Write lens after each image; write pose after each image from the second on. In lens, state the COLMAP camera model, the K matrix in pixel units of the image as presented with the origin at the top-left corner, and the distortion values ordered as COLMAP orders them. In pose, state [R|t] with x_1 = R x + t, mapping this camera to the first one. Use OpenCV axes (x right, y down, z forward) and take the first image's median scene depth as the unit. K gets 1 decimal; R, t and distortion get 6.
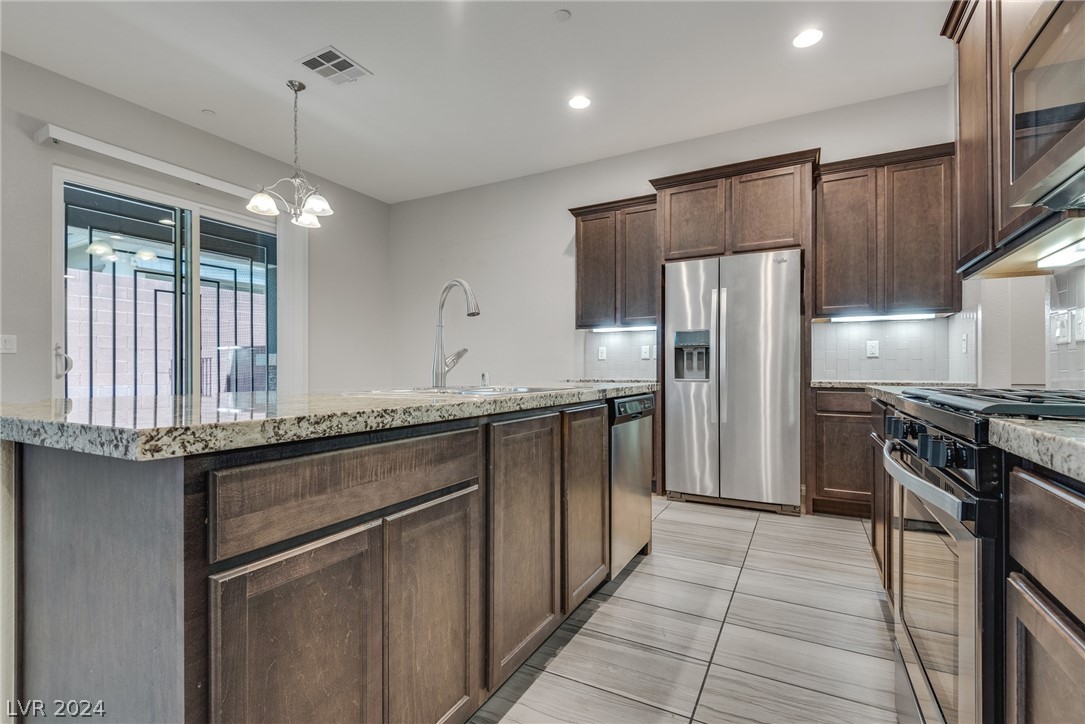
lens RADIAL K [[494.6, 0, 536.5], [0, 494.6, 371.2], [0, 0, 1]] dist [-0.000845, -0.004926]
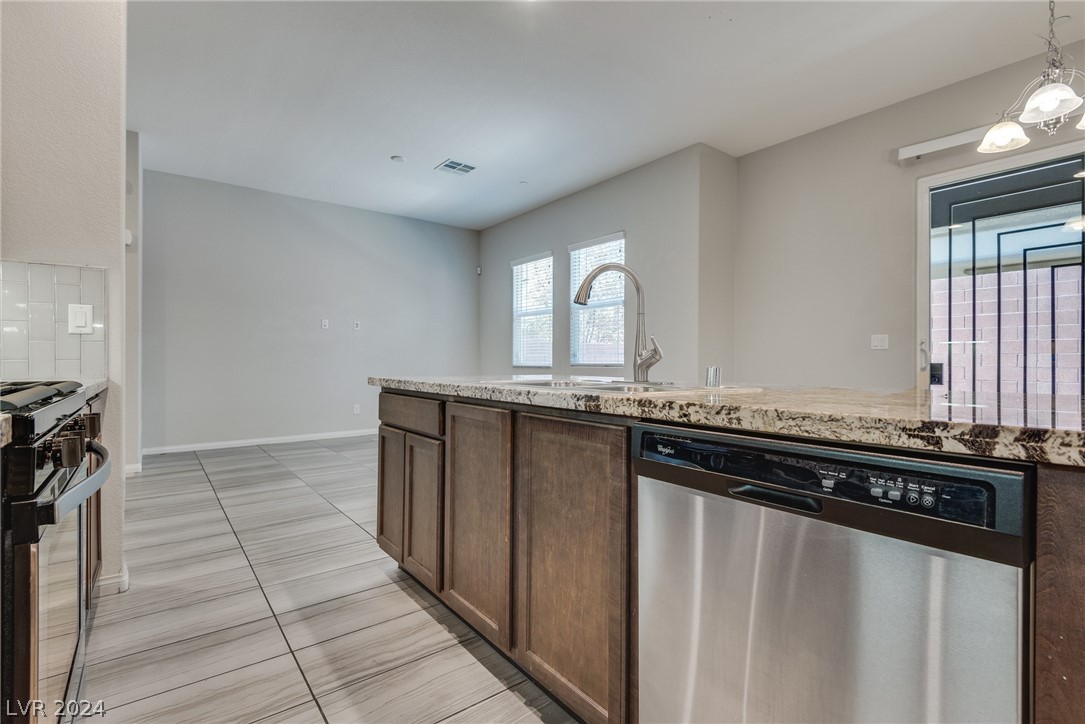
lens RADIAL K [[494.6, 0, 532.5], [0, 494.6, 360.3], [0, 0, 1]] dist [-0.000845, -0.004926]
pose [[-0.407659, -0.003708, -0.913127, 0.408483], [-0.006519, 0.999978, -0.001150, -0.002618], [0.913111, 0.005484, -0.407674, 0.688242]]
